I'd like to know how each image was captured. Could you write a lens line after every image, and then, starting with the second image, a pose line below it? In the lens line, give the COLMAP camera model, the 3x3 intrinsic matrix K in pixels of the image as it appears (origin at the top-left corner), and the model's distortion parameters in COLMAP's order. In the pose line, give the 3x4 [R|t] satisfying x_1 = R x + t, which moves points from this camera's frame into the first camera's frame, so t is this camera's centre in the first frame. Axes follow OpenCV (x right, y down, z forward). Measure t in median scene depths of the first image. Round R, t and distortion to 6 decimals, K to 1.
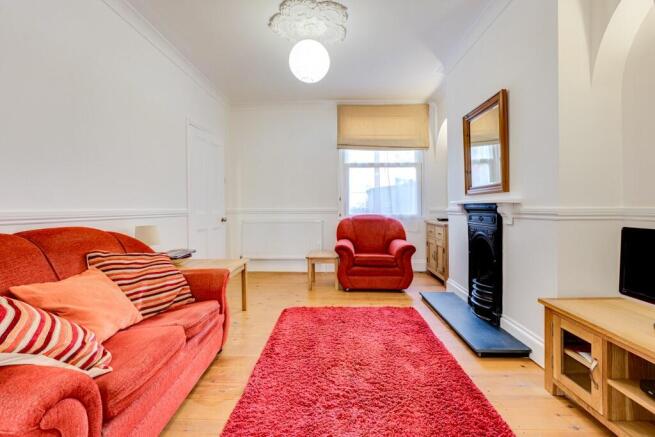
lens RADIAL K [[274.0, 0, 329.0], [0, 274.0, 209.6], [0, 0, 1]] dist [-0.001657, 0.000112]
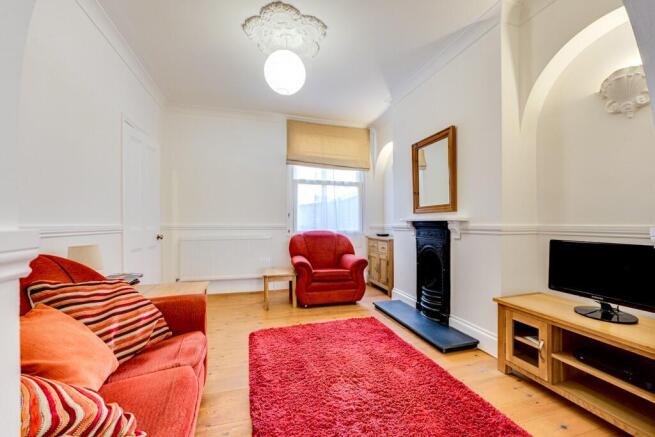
lens RADIAL K [[271.4, 0, 330.3], [0, 271.4, 223.5], [0, 0, 1]] dist [-0.008220, -0.000019]
pose [[0.948847, 0.005756, 0.315684, -0.224313], [-0.003263, 0.999959, -0.008424, 0.000055], [-0.315719, 0.006963, 0.948827, 0.047788]]
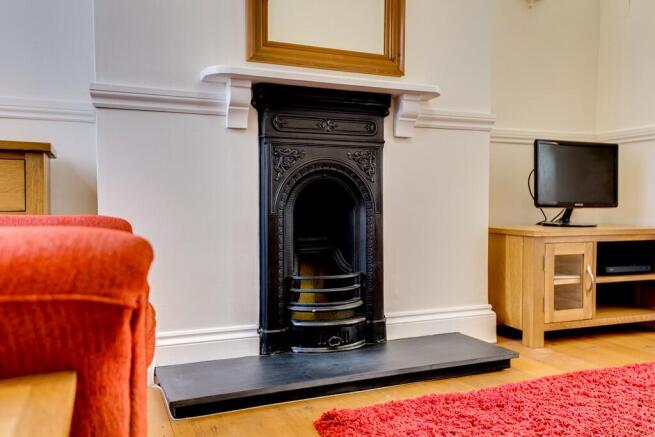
lens RADIAL K [[549.5, 0, 328.4], [0, 549.5, 233.0], [0, 0, 1]] dist [0.053962, 0.002512]
pose [[-0.410872, -0.046067, 0.910529, -0.255495], [0.008167, 0.998497, 0.054203, 0.169425], [-0.911657, 0.029707, -0.409878, 1.473351]]
